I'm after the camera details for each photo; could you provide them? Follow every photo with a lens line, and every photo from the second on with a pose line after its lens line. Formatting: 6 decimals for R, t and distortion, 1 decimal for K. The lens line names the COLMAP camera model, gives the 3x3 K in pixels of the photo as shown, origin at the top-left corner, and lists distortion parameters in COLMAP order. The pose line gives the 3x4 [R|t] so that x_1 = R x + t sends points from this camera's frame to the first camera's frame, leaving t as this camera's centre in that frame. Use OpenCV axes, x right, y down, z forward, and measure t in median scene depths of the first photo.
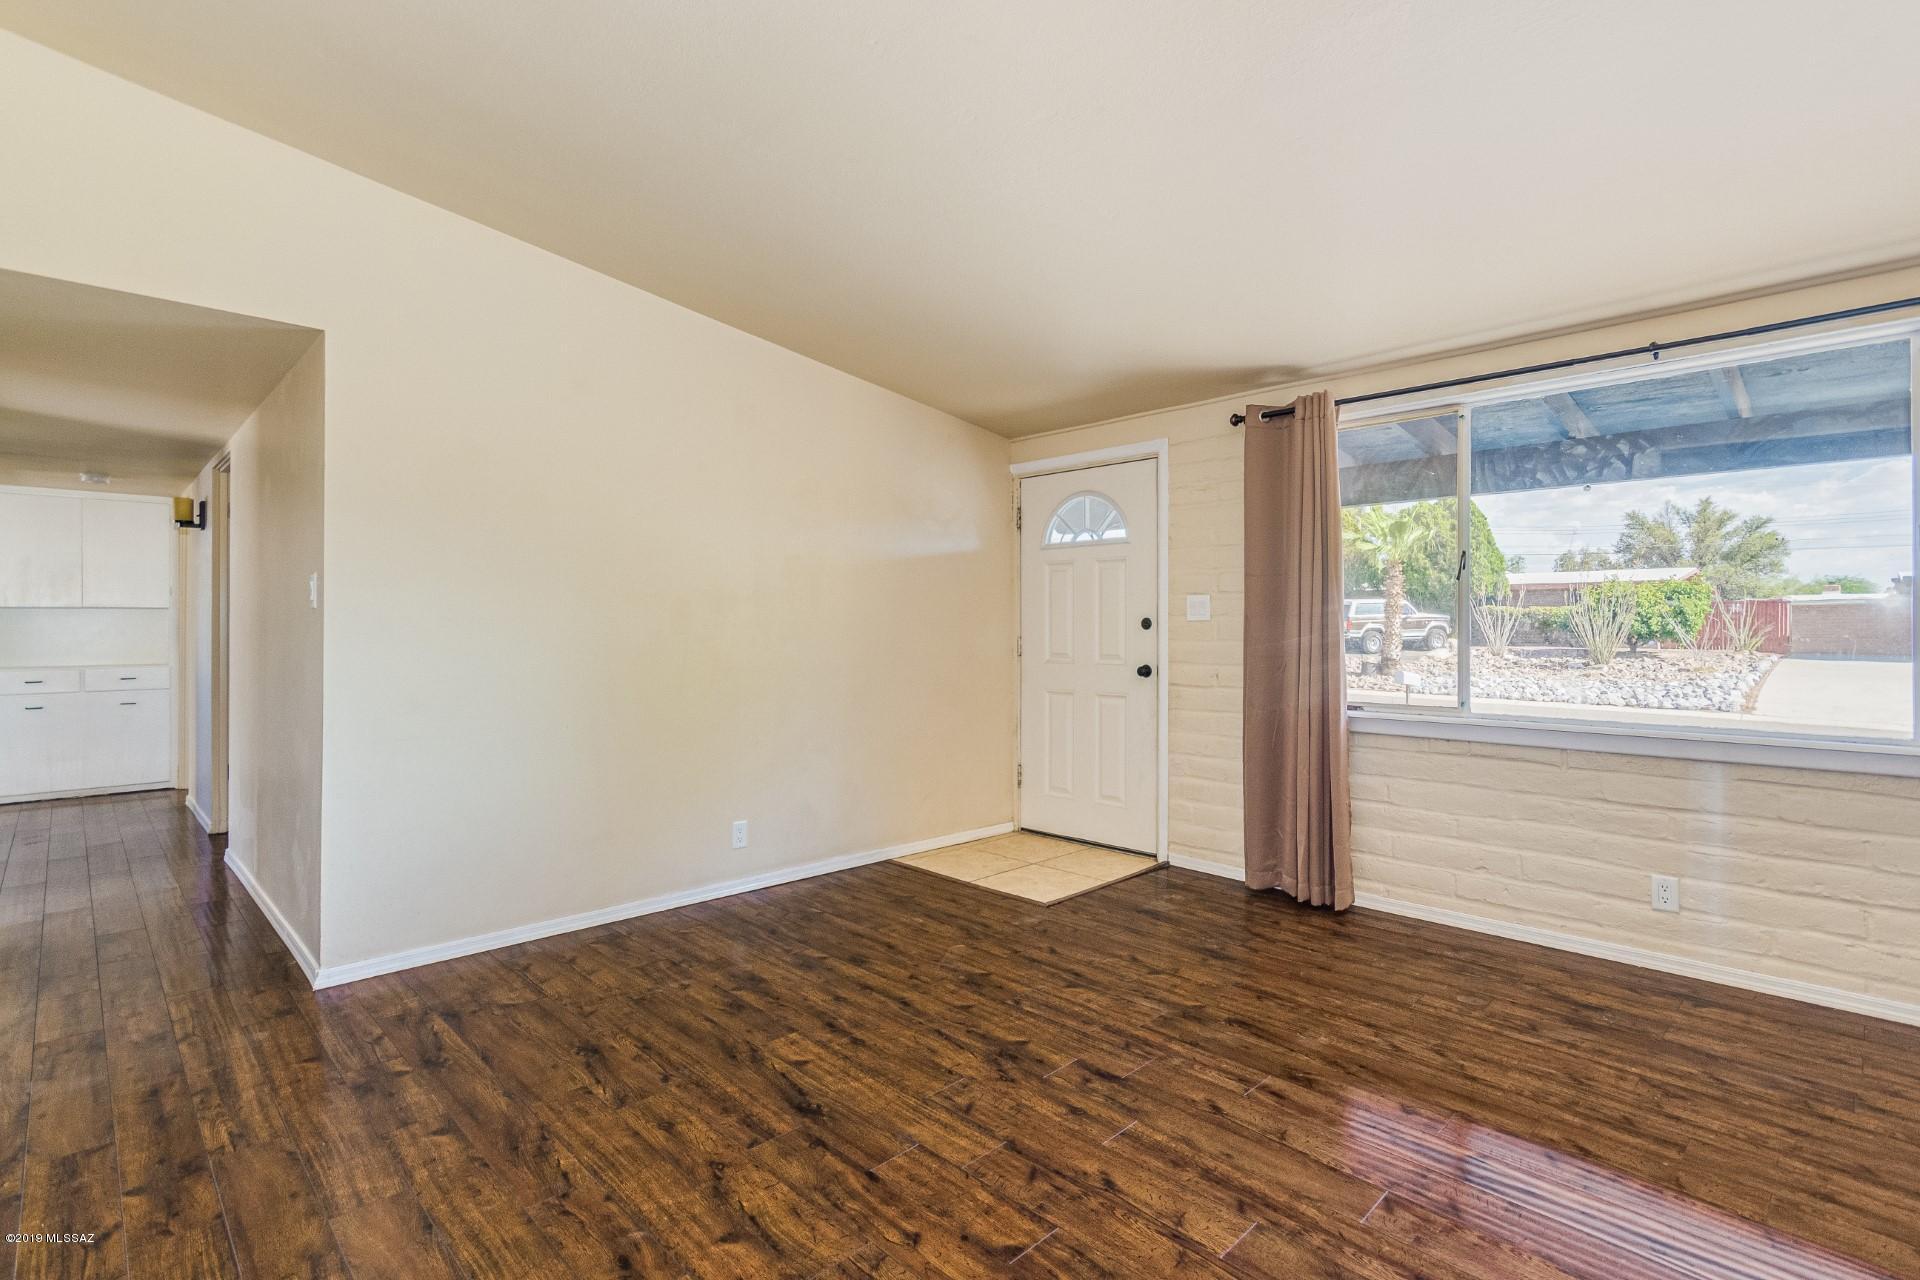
lens RADIAL K [[891.8, 0, 960.0], [0, 891.8, 640.0], [0, 0, 1]] dist [0.000502, 0.000827]
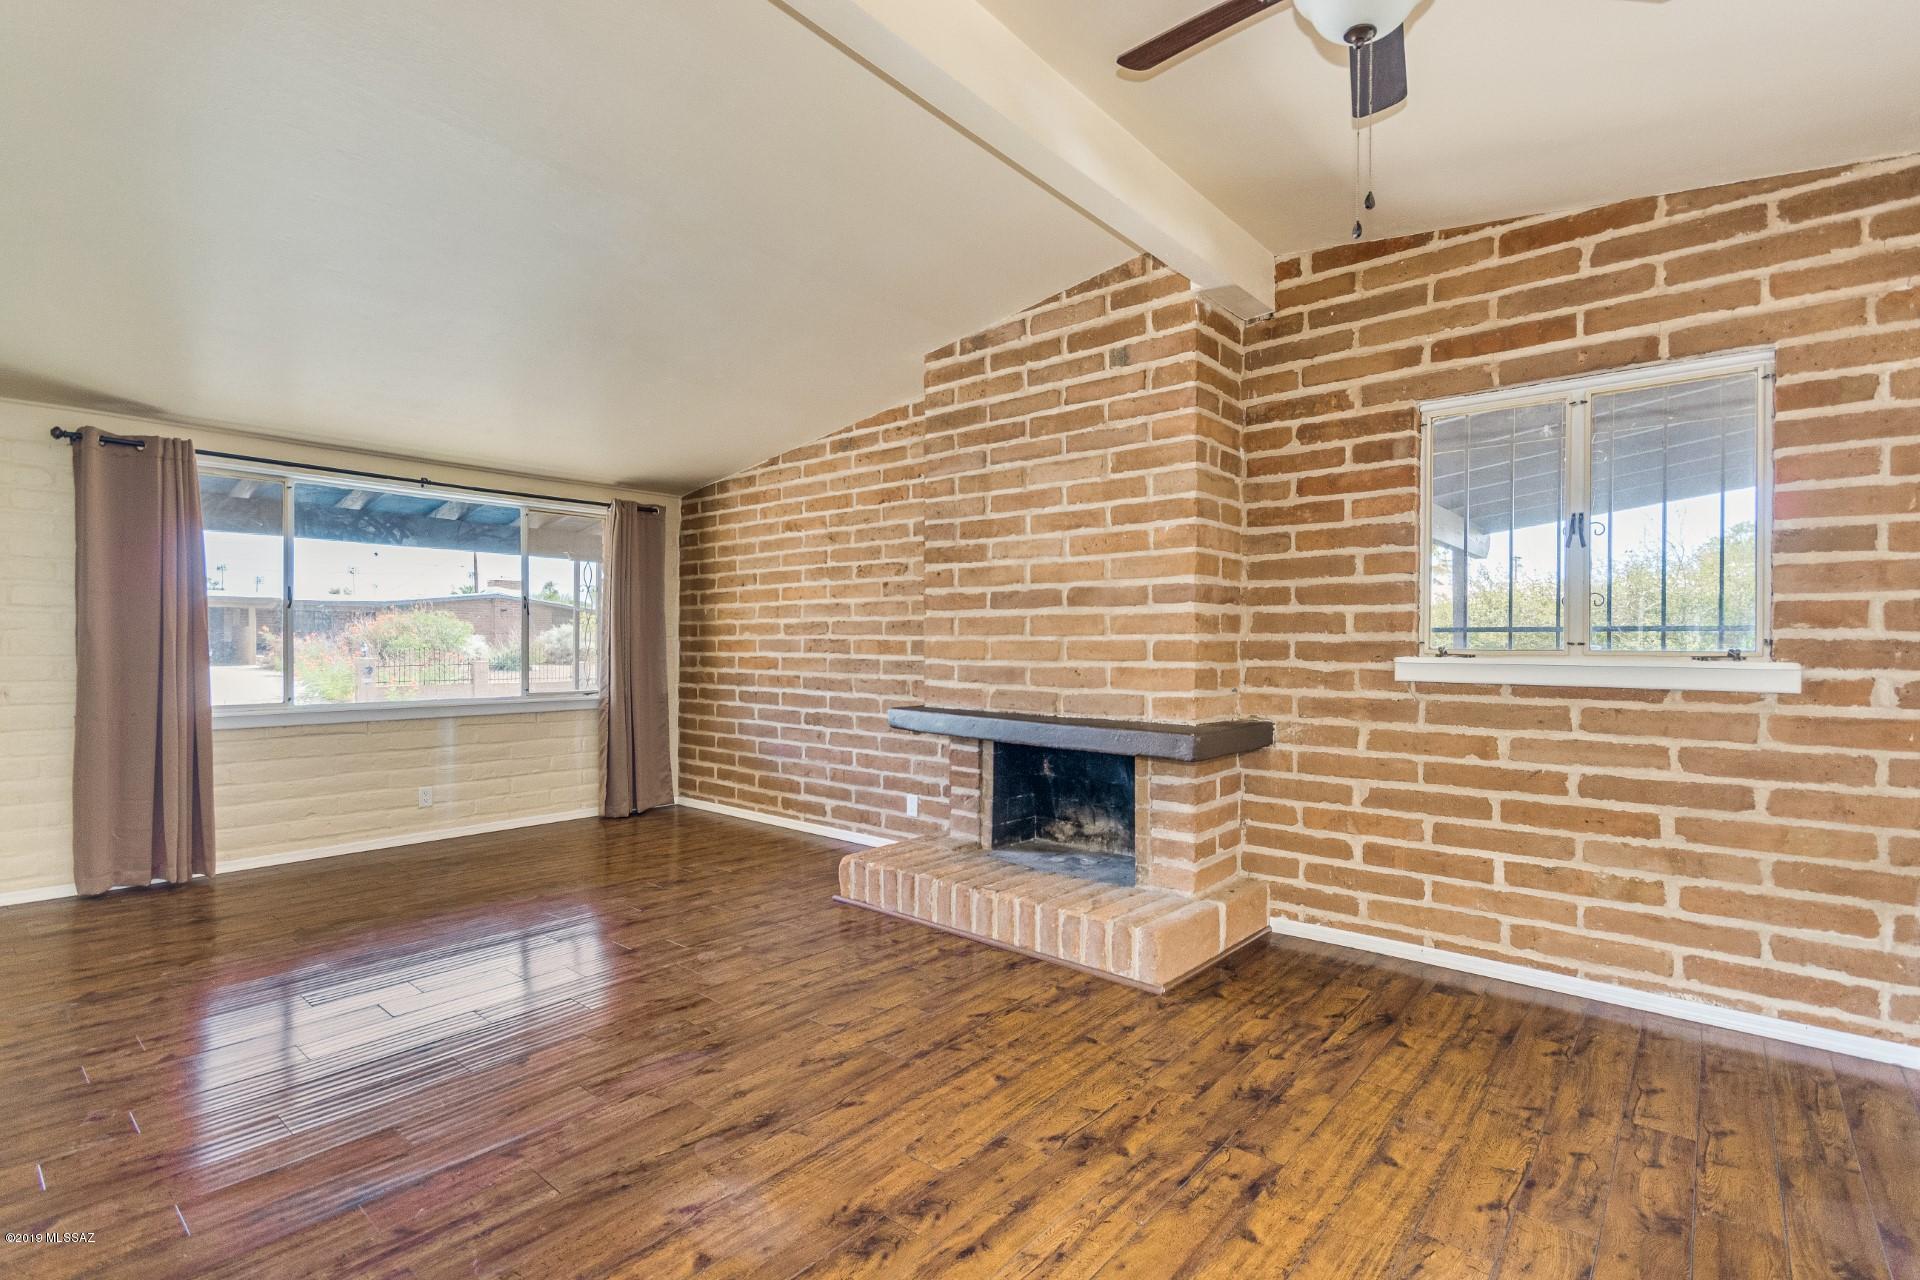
lens RADIAL K [[899.5, 0, 964.4], [0, 899.5, 646.1], [0, 0, 1]] dist [0.001499, 0.001263]
pose [[-0.090574, -0.004741, 0.995878, -1.143292], [0.005729, 0.999970, 0.005281, -0.013712], [-0.995873, 0.006183, -0.090544, 0.129106]]
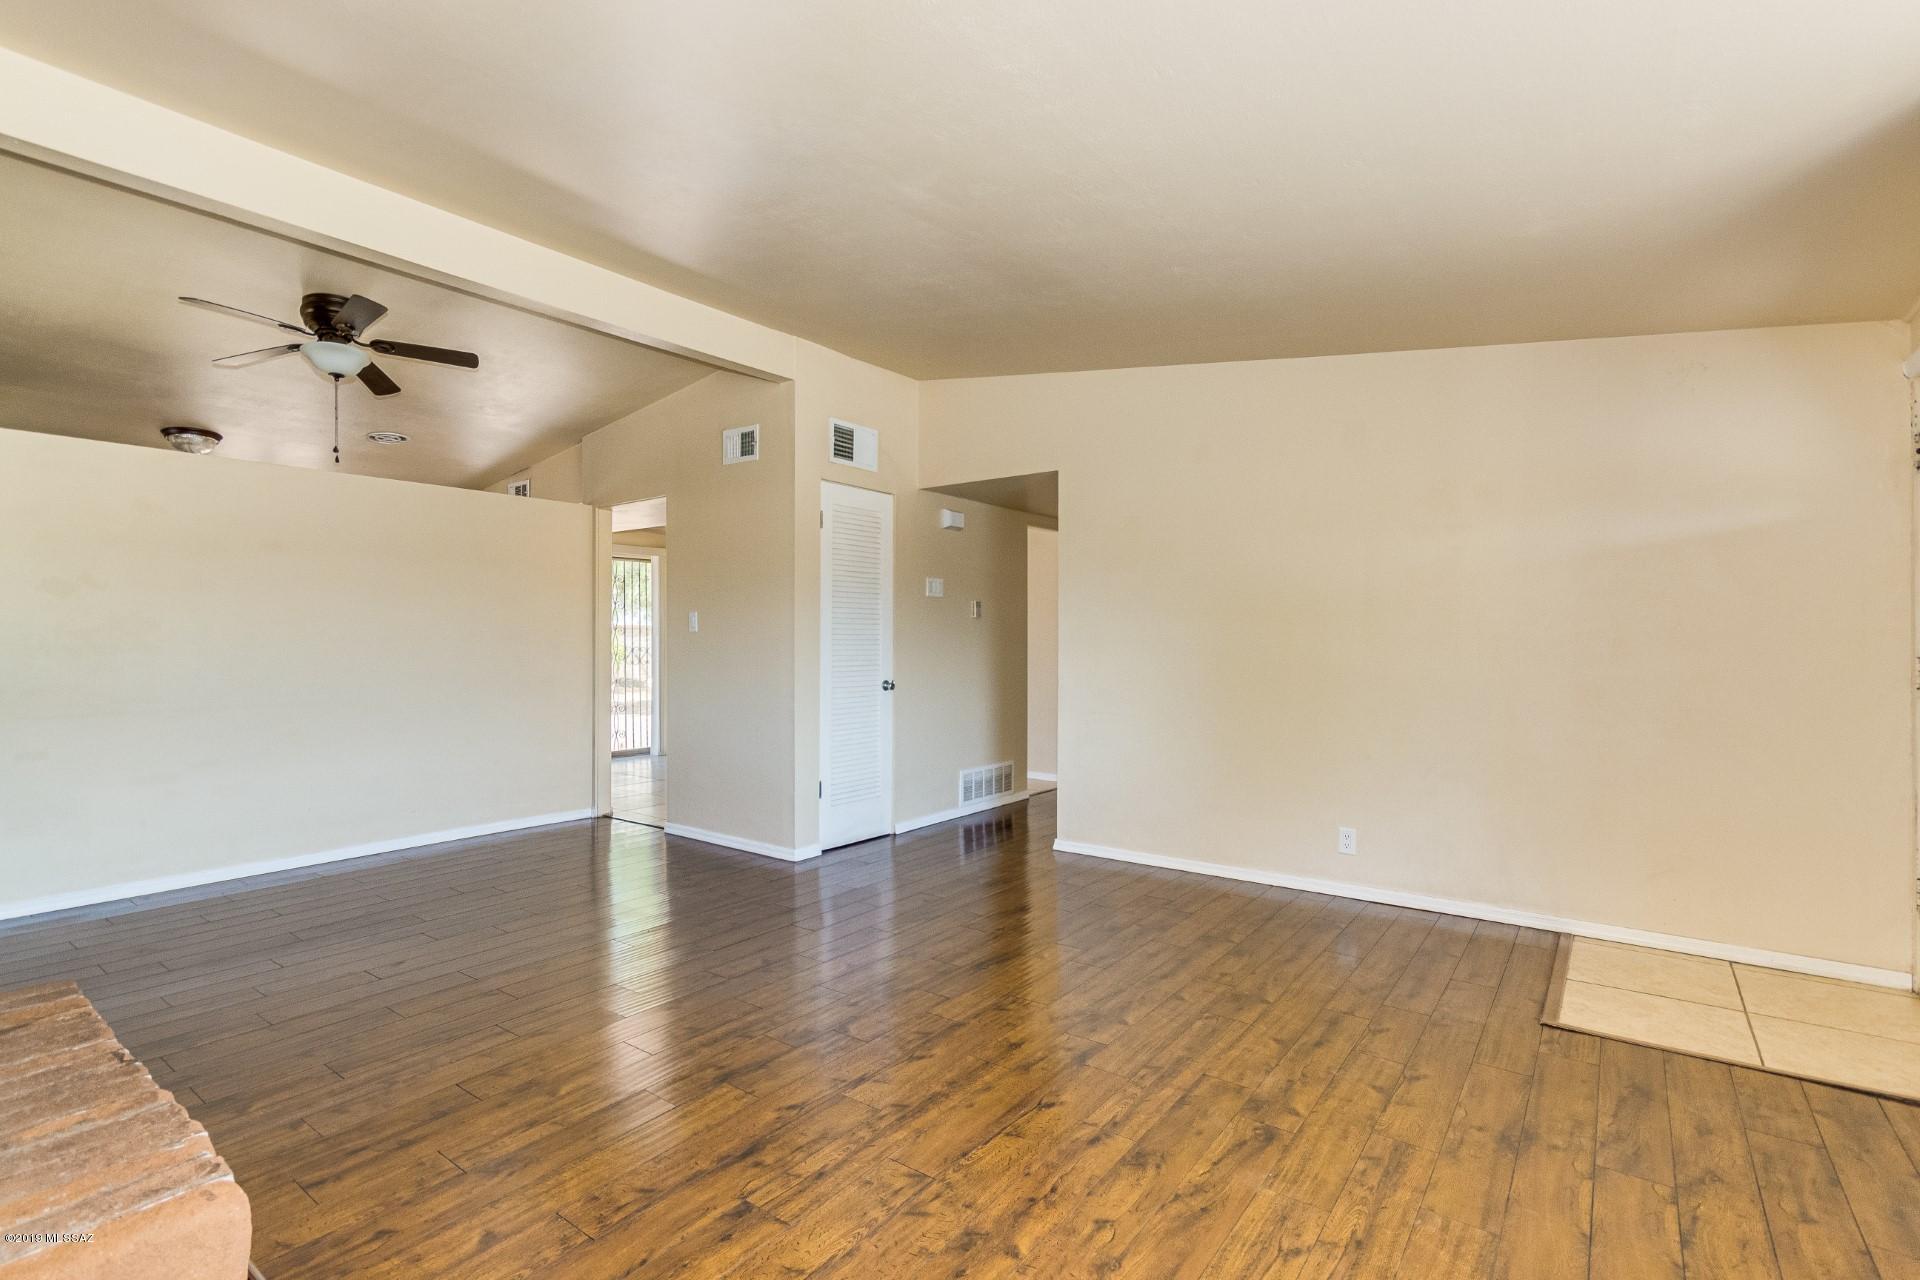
lens RADIAL K [[891.8, 0, 960.0], [0, 891.8, 640.0], [0, 0, 1]] dist [0.000502, 0.000827]
pose [[0.155614, -0.000653, -0.987818, 1.005796], [-0.006721, 0.999976, -0.001720, -0.012407], [0.987795, 0.006907, 0.155606, 0.565816]]
